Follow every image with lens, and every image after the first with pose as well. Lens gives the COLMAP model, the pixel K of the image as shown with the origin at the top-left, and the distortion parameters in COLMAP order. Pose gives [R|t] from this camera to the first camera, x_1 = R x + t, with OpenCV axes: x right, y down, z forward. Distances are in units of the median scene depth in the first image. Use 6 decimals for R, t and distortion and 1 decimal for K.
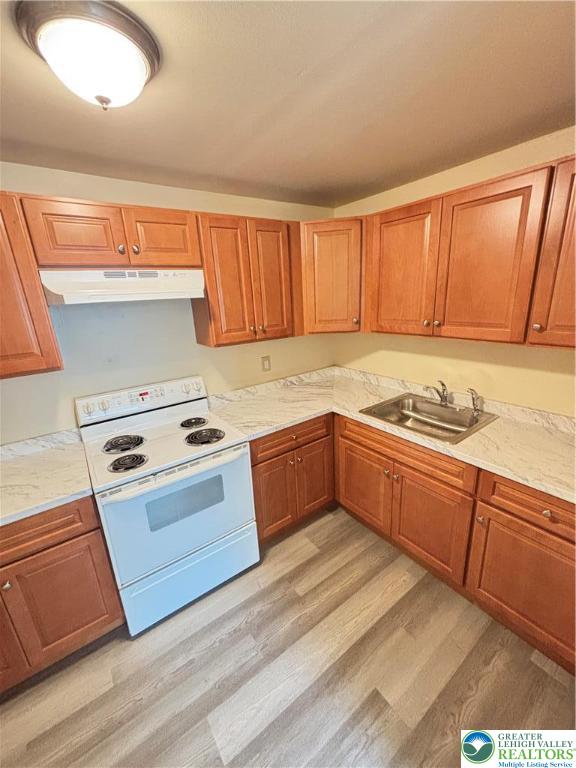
lens RADIAL K [[308.4, 0, 288.0], [0, 308.4, 384.0], [0, 0, 1]] dist [-0.002527, 0.000504]
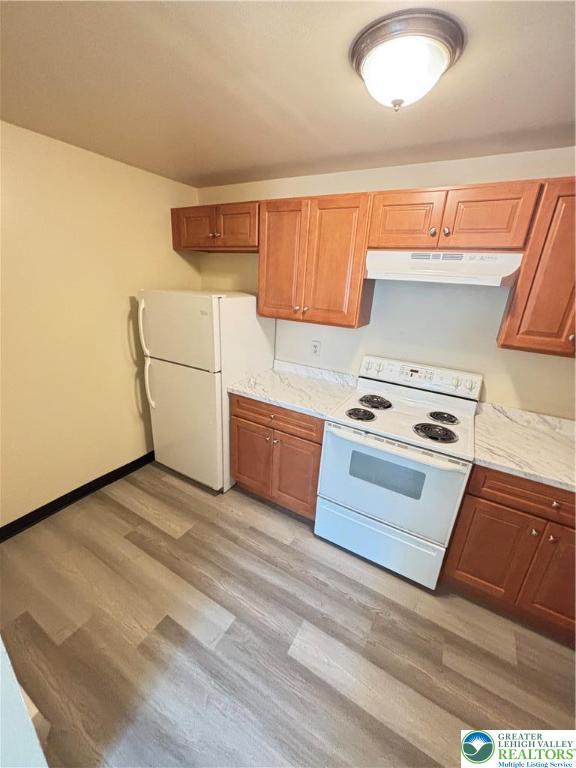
lens RADIAL K [[308.4, 0, 288.0], [0, 308.4, 384.0], [0, 0, 1]] dist [-0.002527, 0.000504]
pose [[0.400042, 0.372354, -0.837448, 0.305915], [-0.327084, 0.911581, 0.249070, -0.056099], [0.856144, 0.174277, 0.486462, 0.136190]]
